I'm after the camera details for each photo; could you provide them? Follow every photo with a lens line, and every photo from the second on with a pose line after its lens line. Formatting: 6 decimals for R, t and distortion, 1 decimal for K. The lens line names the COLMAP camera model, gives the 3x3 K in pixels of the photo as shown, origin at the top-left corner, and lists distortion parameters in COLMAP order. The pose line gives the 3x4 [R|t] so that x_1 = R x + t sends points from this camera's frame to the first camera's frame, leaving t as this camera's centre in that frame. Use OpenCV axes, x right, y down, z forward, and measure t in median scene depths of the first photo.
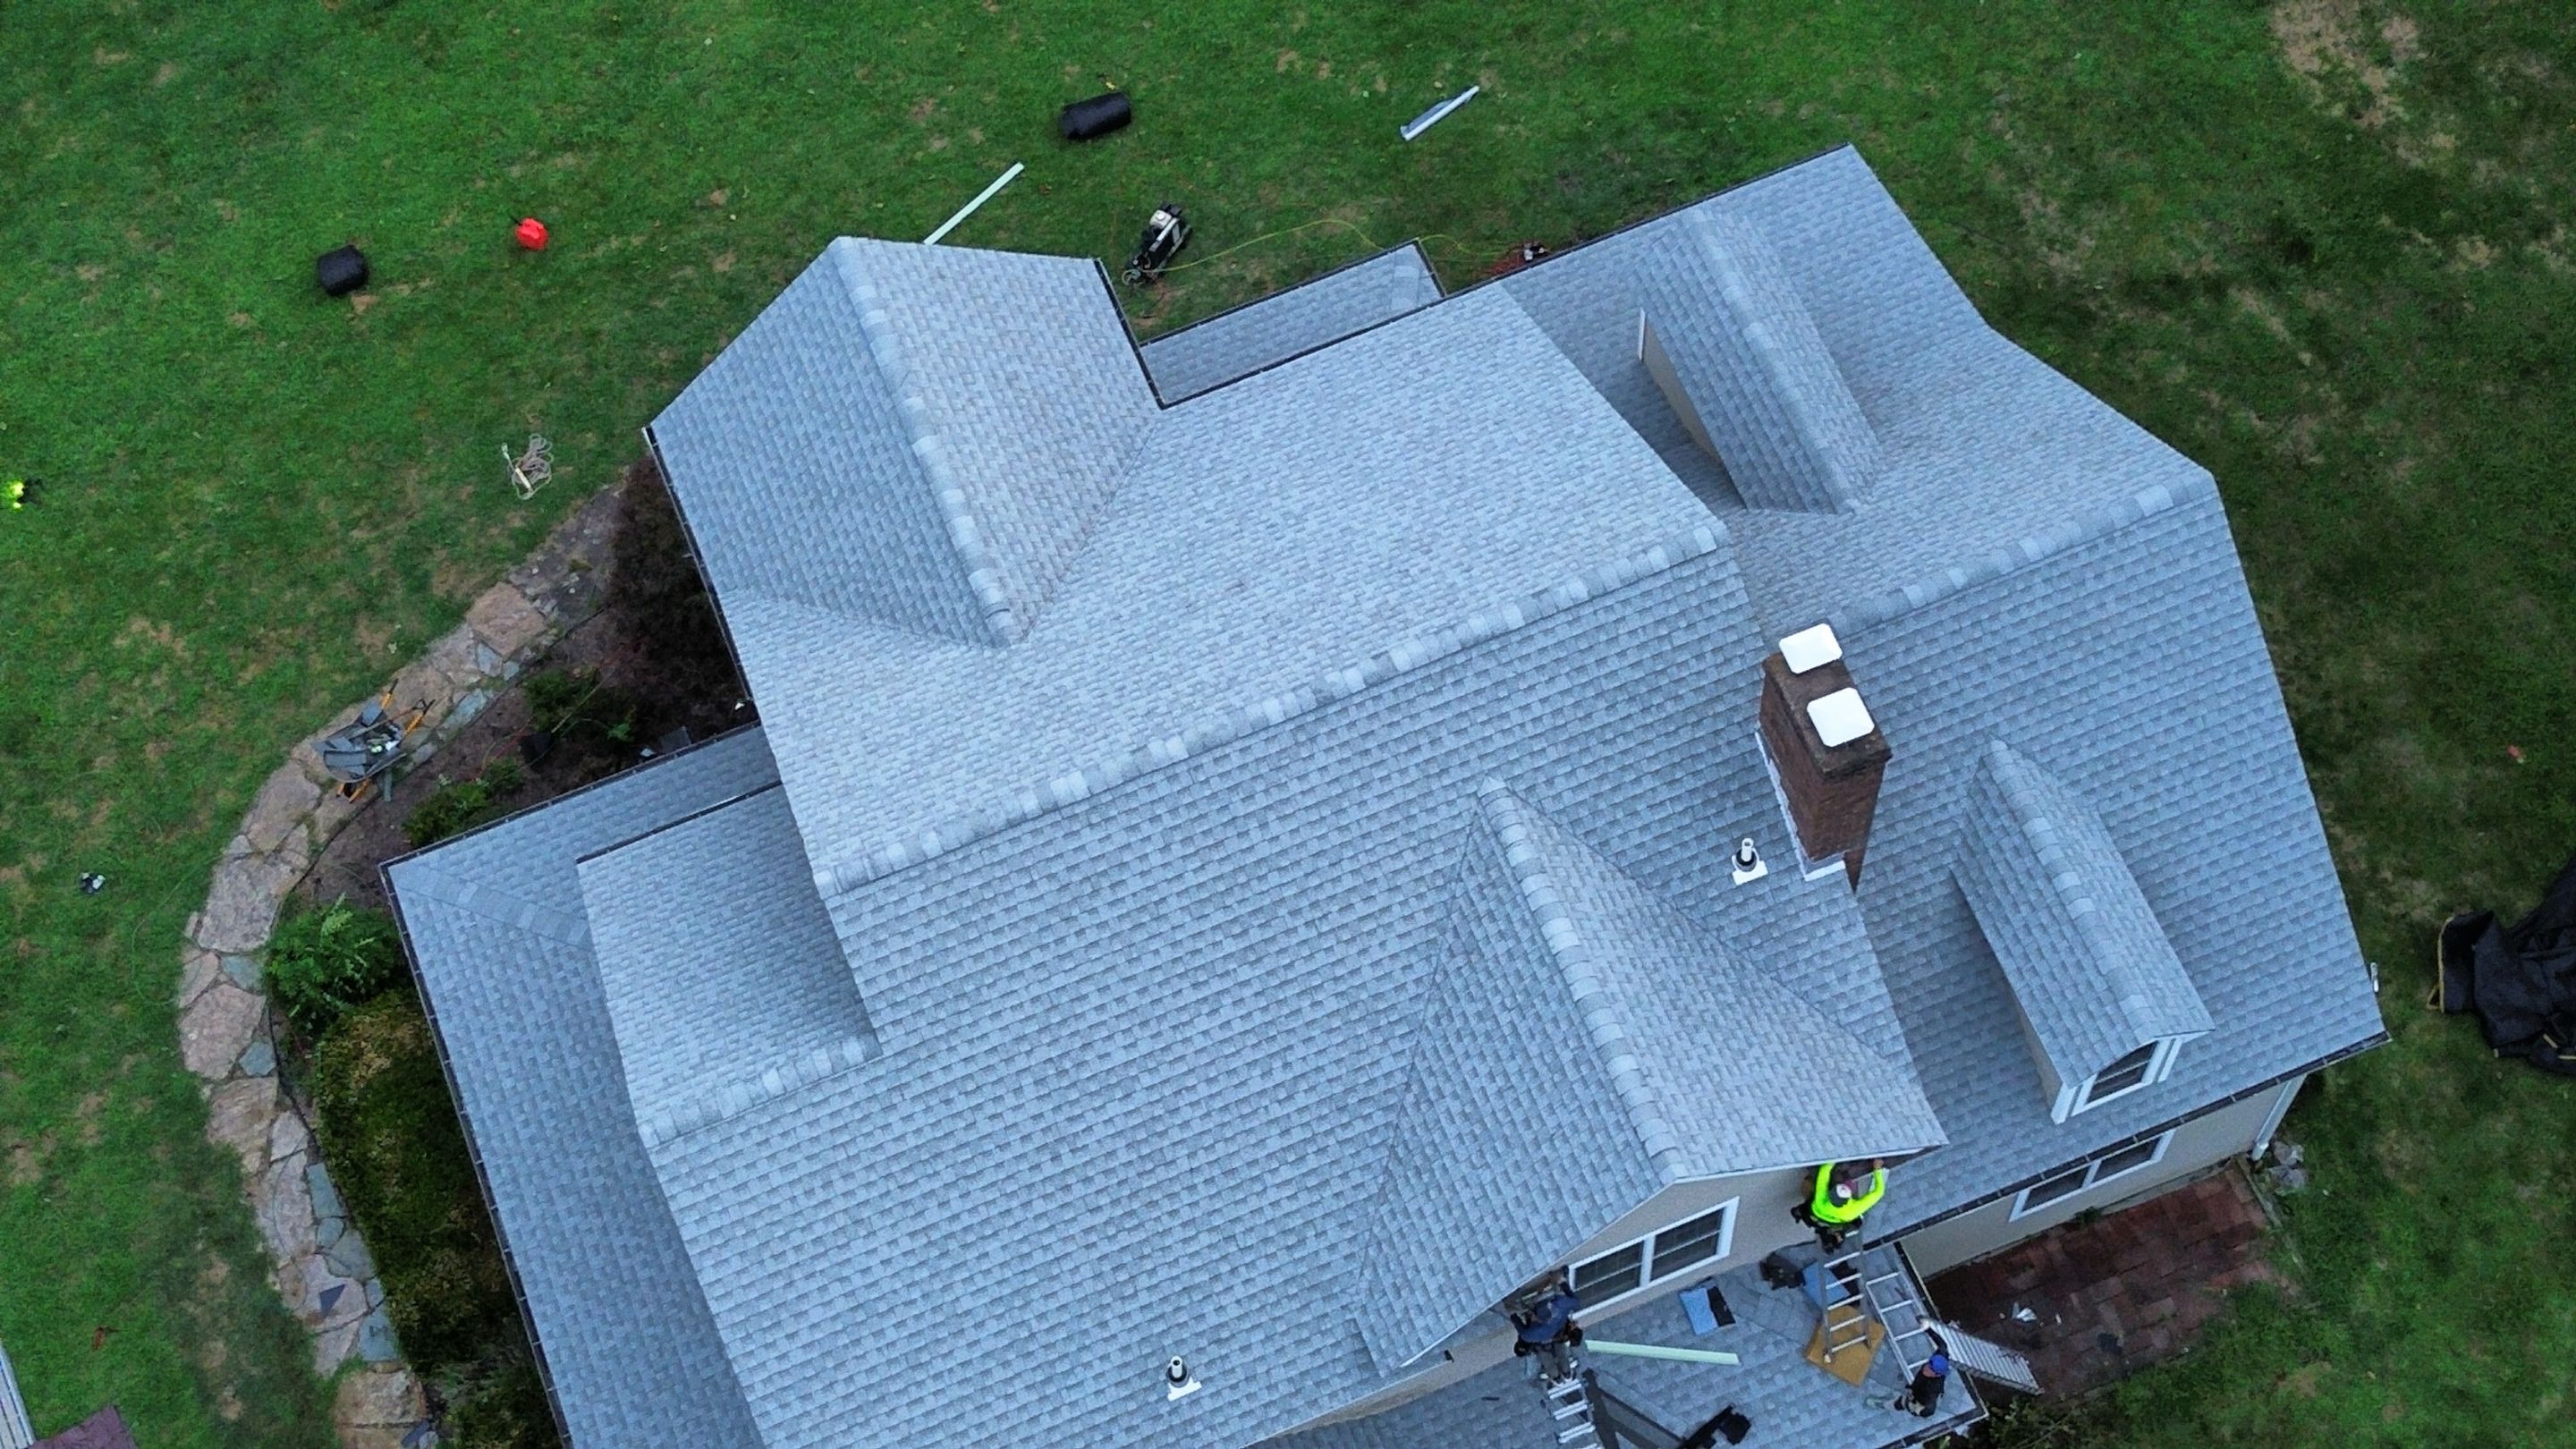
lens RADIAL K [[3589.7, 0, 1288.0], [0, 3589.7, 724.5], [0, 0, 1]] dist [0.236903, -0.849371]
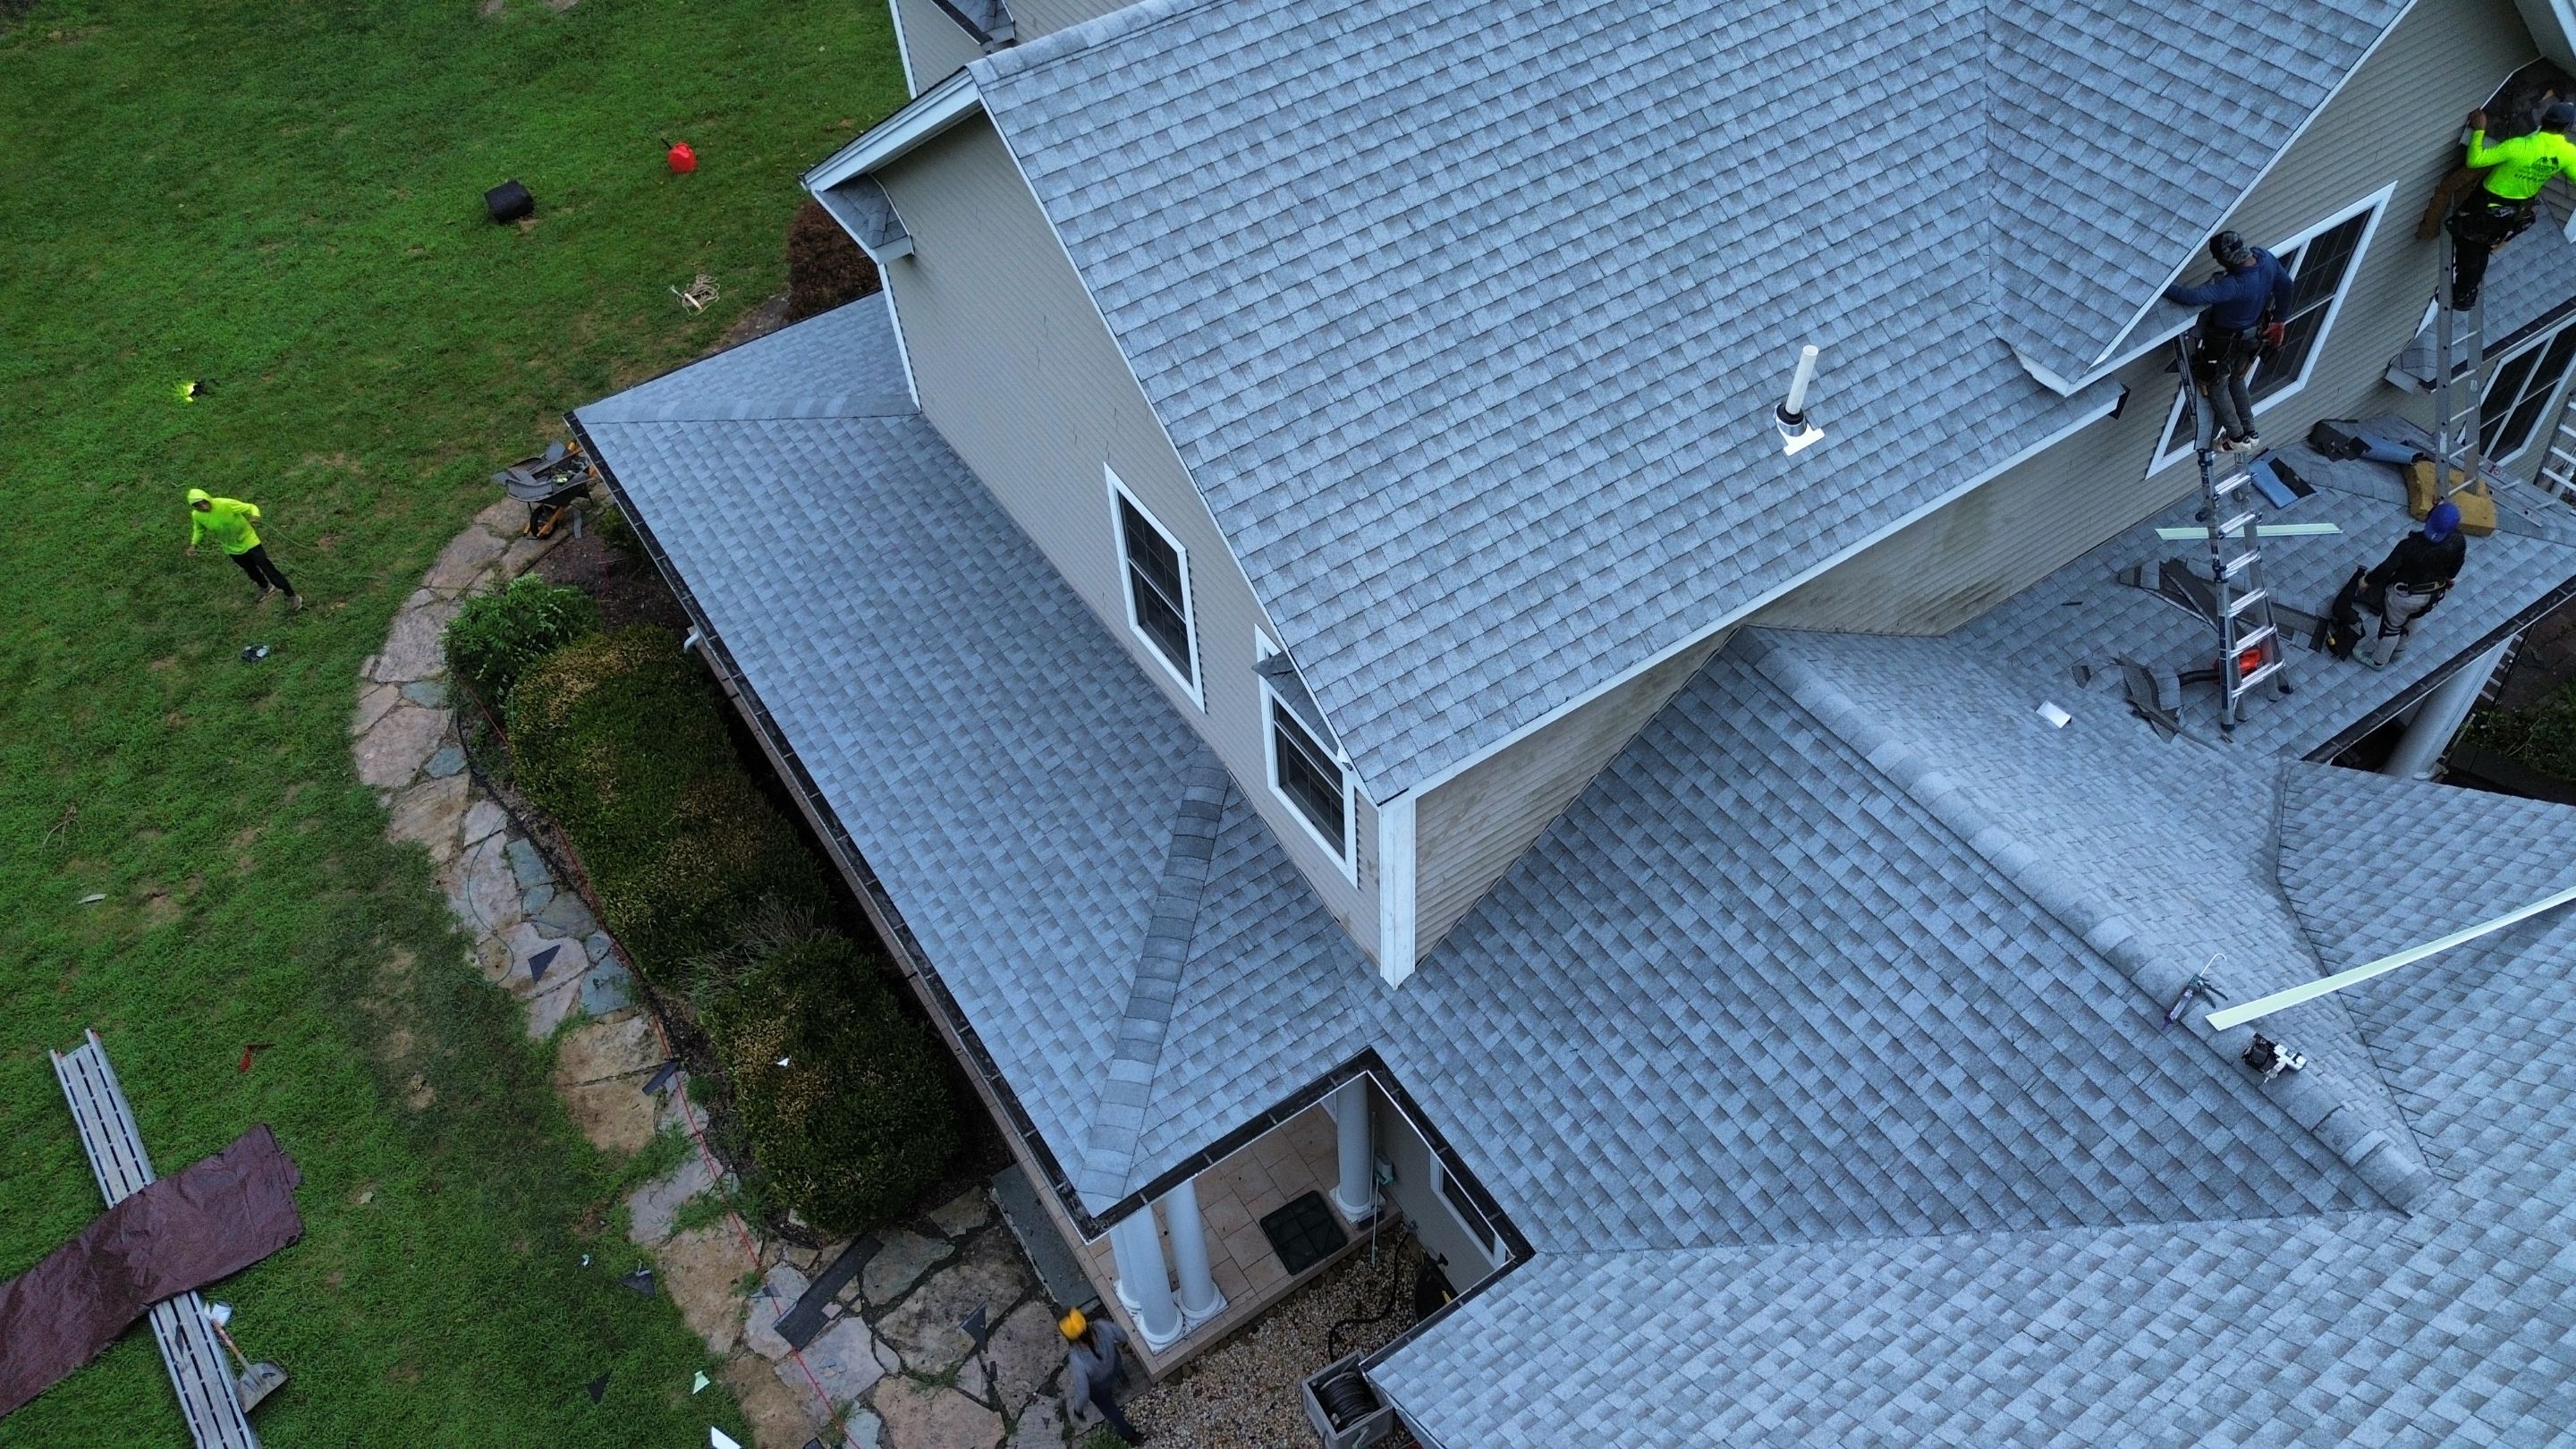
lens RADIAL K [[1827.8, 0, 1294.4], [0, 1827.8, 719.7], [0, 0, 1]] dist [0.066711, -0.059946]
pose [[0.980223, -0.142539, 0.137282, -0.176281], [0.176971, 0.941832, -0.285715, 0.313475], [-0.088571, 0.304360, 0.948430, 0.692192]]
